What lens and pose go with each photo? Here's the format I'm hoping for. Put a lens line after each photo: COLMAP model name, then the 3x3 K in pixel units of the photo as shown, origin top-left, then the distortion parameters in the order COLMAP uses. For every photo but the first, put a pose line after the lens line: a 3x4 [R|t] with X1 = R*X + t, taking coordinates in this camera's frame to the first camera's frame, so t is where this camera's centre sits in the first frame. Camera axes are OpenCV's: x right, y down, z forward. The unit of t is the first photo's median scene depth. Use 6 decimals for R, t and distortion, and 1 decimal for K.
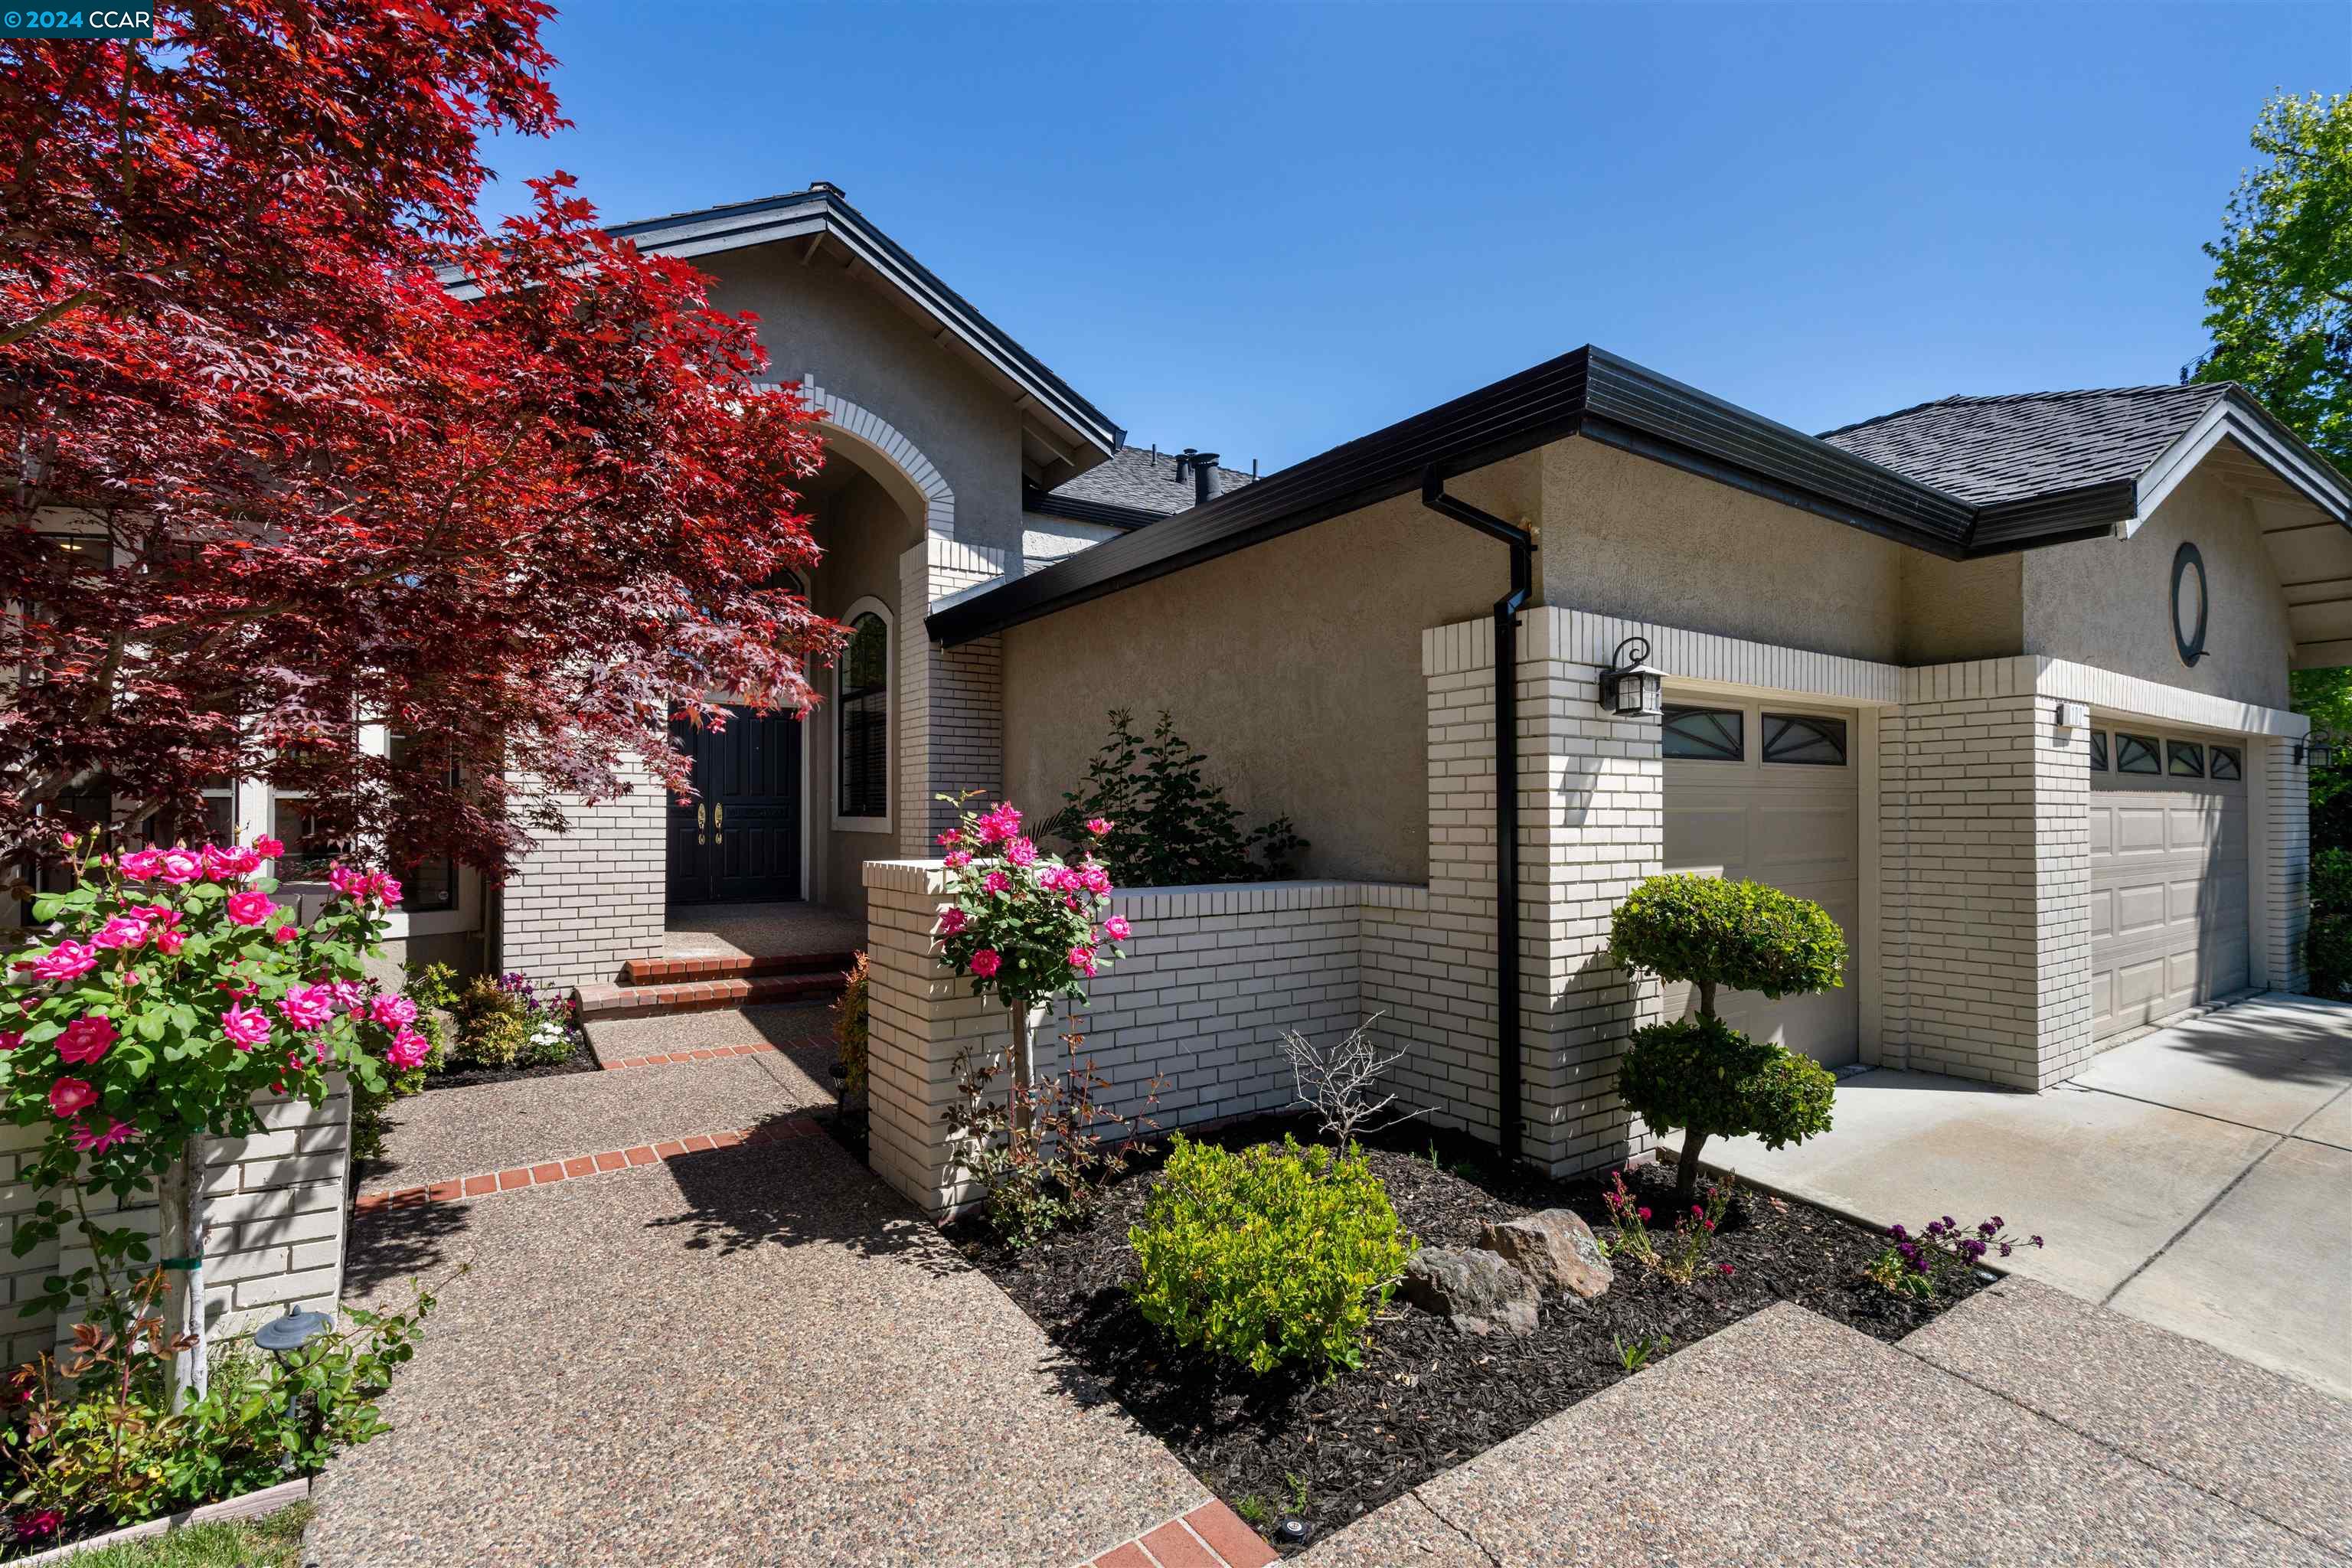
lens RADIAL K [[1053.7, 0, 1161.3], [0, 1053.7, 811.1], [0, 0, 1]] dist [0.000705, -0.000250]
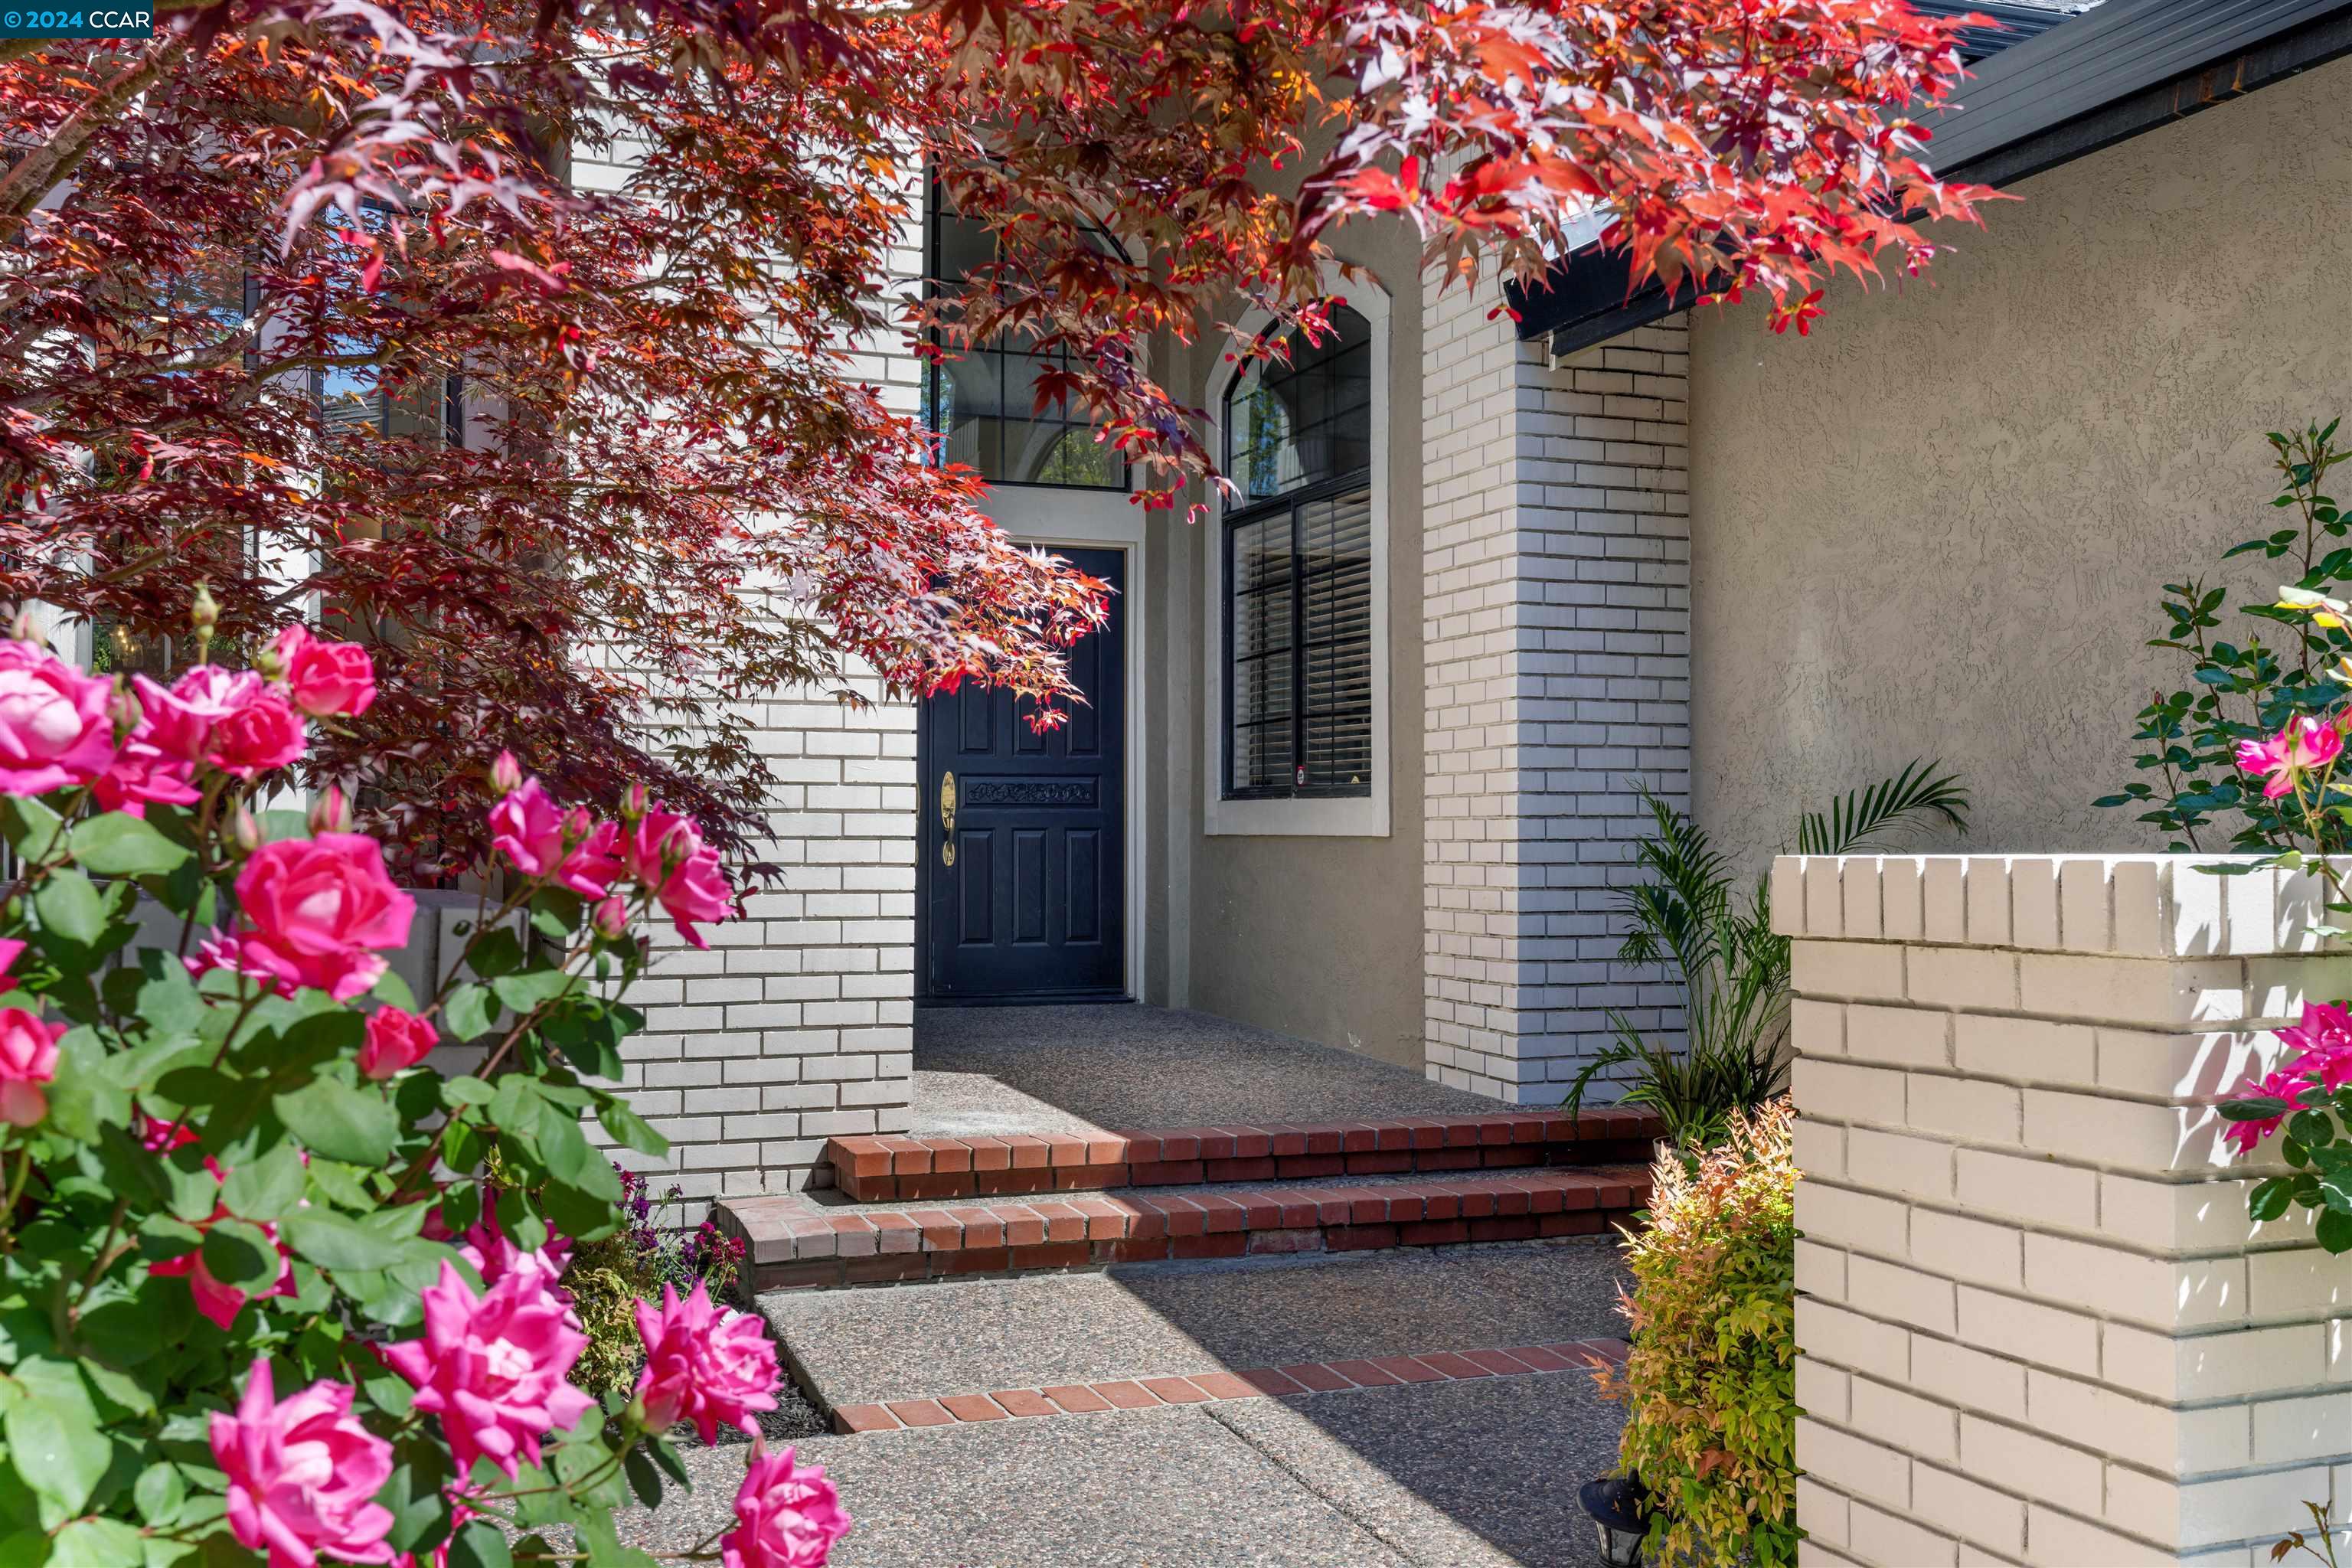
lens RADIAL K [[2255.4, 0, 1174.7], [0, 2255.4, 788.6], [0, 0, 1]] dist [0.004462, 0.013123]
pose [[0.974367, -0.006074, -0.224881, -0.199022], [0.002119, 0.999839, -0.017824, 0.025536], [0.224953, 0.016891, 0.974223, 0.199979]]
